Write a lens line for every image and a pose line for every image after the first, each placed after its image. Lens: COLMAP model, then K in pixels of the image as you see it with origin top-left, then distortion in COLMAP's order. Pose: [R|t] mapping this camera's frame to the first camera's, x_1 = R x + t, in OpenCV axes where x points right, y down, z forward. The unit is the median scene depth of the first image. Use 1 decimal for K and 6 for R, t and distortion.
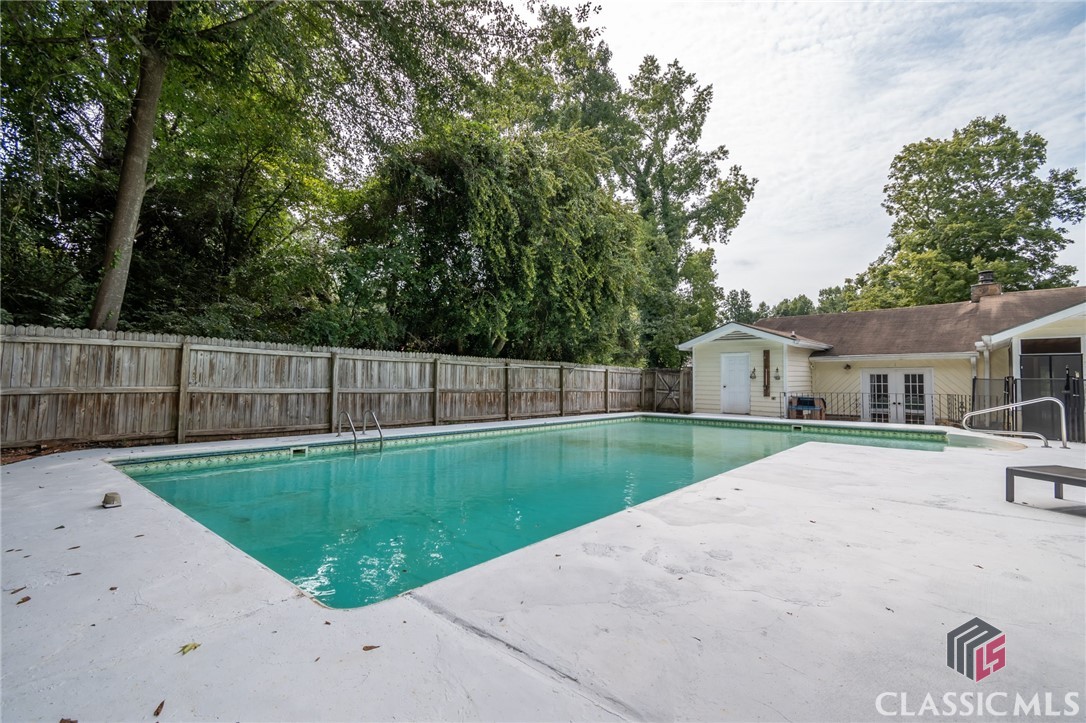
lens RADIAL K [[481.9, 0, 540.5], [0, 481.9, 360.0], [0, 0, 1]] dist [0.010604, -0.005506]
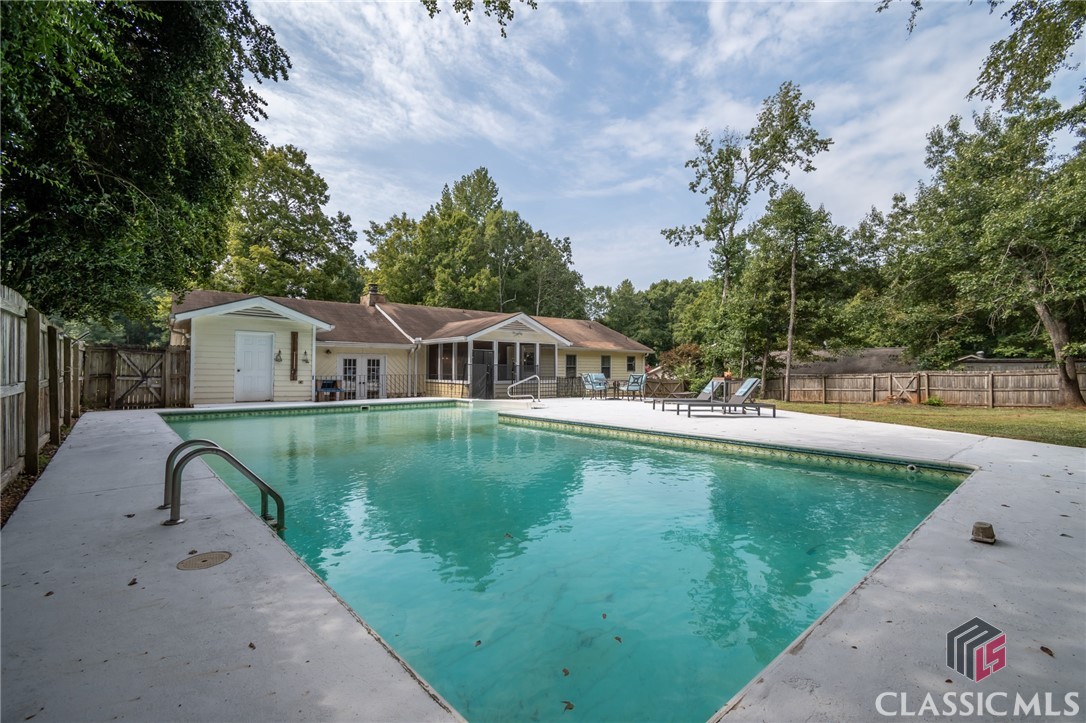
lens RADIAL K [[481.9, 0, 546.6], [0, 481.9, 363.4], [0, 0, 1]] dist [0.010604, -0.005506]
pose [[0.106810, 0.004423, 0.994270, -0.422406], [-0.052052, 0.998644, 0.001149, 0.014681], [-0.992916, -0.051876, 0.106895, 0.402795]]
